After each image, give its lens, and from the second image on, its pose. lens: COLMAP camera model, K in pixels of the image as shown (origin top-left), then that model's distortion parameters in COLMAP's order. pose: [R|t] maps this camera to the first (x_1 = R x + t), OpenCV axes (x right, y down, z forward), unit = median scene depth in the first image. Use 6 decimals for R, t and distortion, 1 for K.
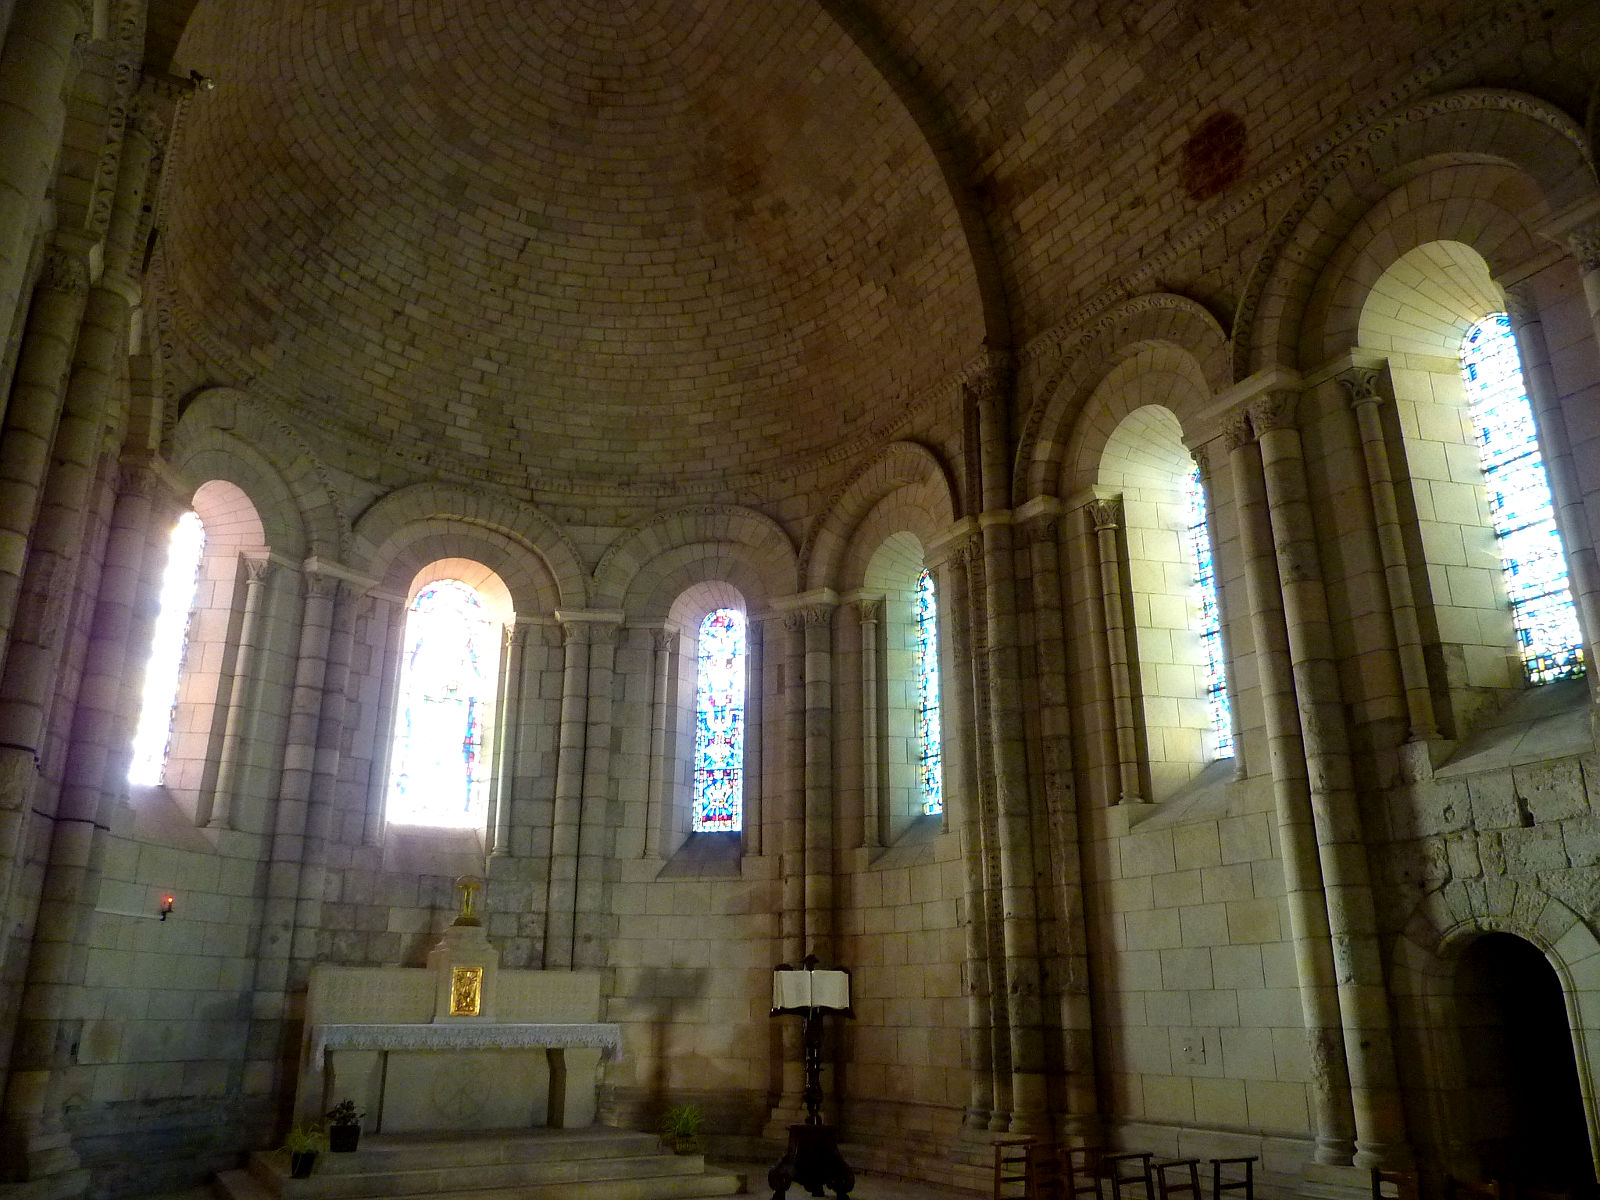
lens RADIAL K [[1194.1, 0, 800.0], [0, 1194.1, 600.0], [0, 0, 1]] dist [-0.011767, -0.004679]
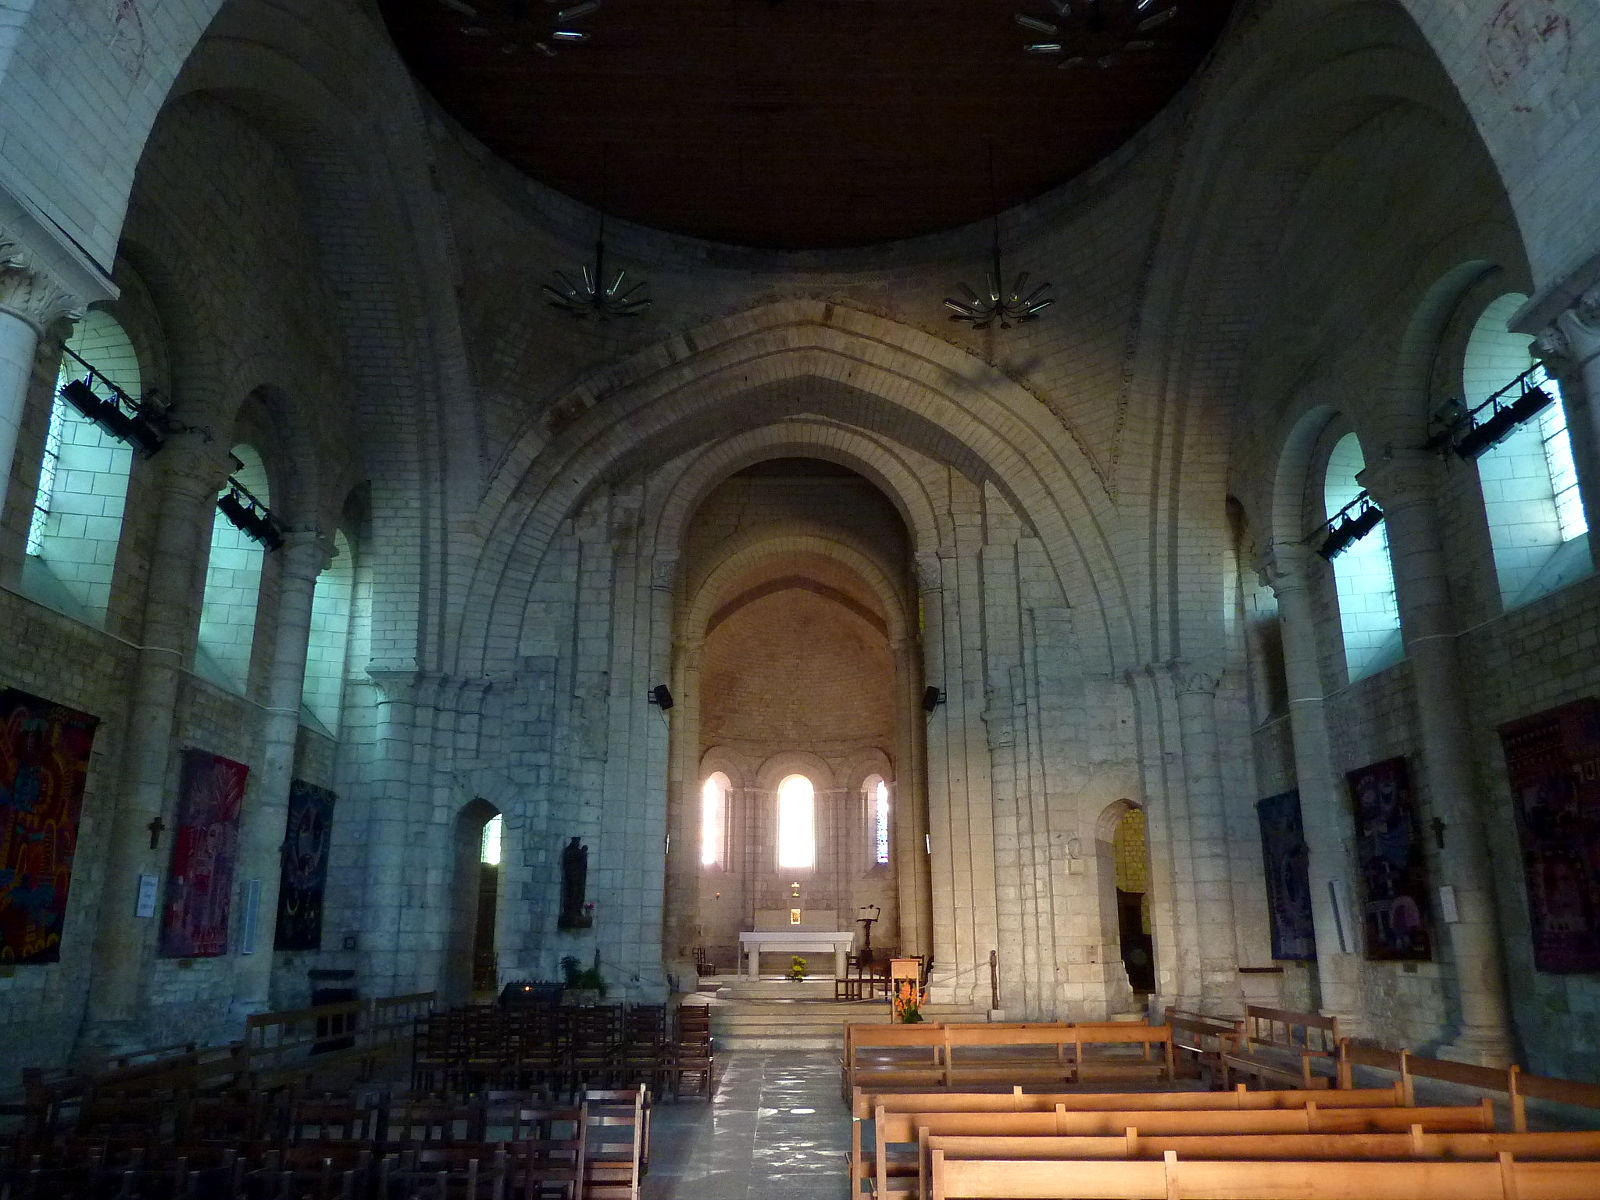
lens RADIAL K [[1194.1, 0, 800.0], [0, 1194.1, 600.0], [0, 0, 1]] dist [-0.011767, -0.004679]
pose [[0.869654, -0.141191, -0.473040, 1.293054], [0.162919, 0.986627, 0.005032, -0.513659], [0.466003, -0.081444, 0.881027, -1.707431]]
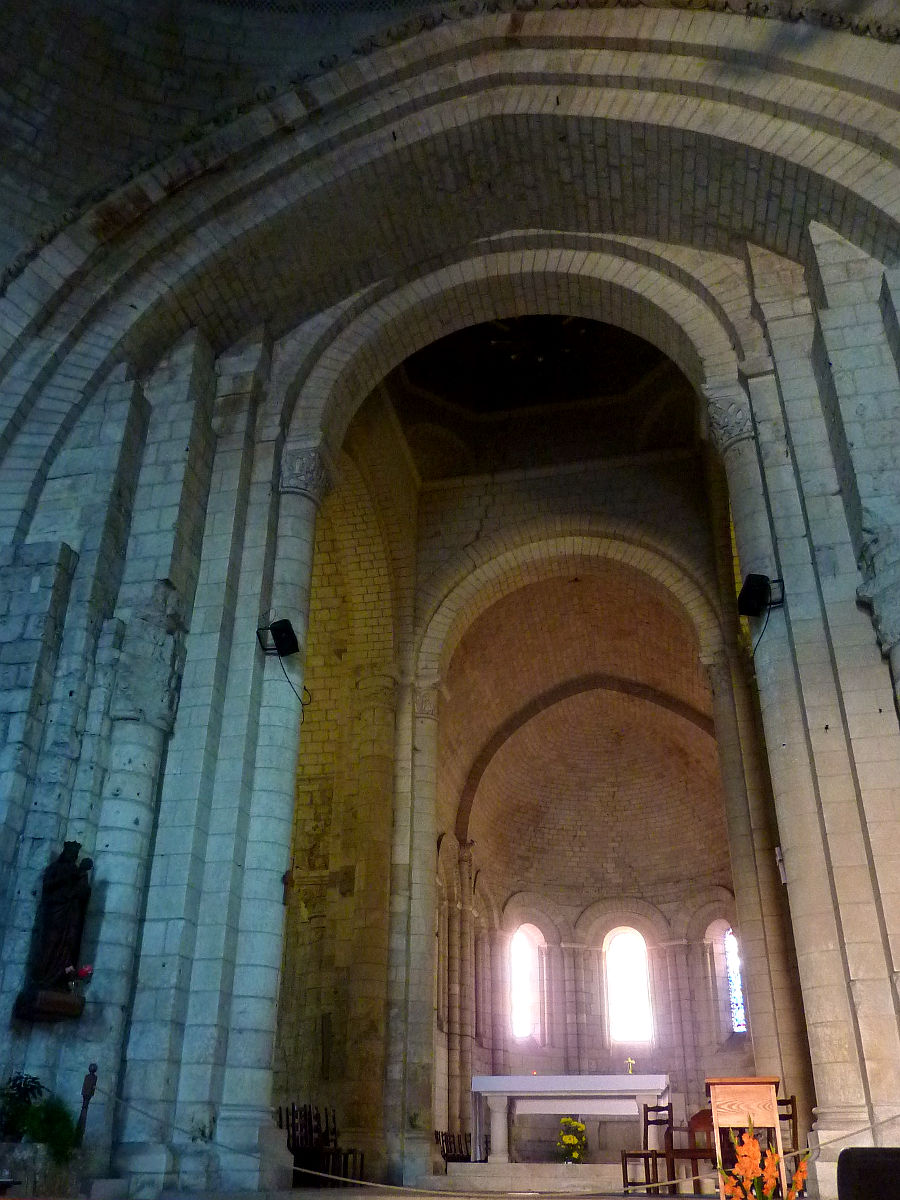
lens RADIAL K [[1013.7, 0, 426.2], [0, 1013.7, 661.4], [0, 0, 1]] dist [-0.022218, -0.010137]
pose [[0.733766, -0.298504, -0.610314, 0.941812], [0.207969, 0.953874, -0.216502, -0.205521], [0.646789, 0.031935, 0.762000, -0.964220]]
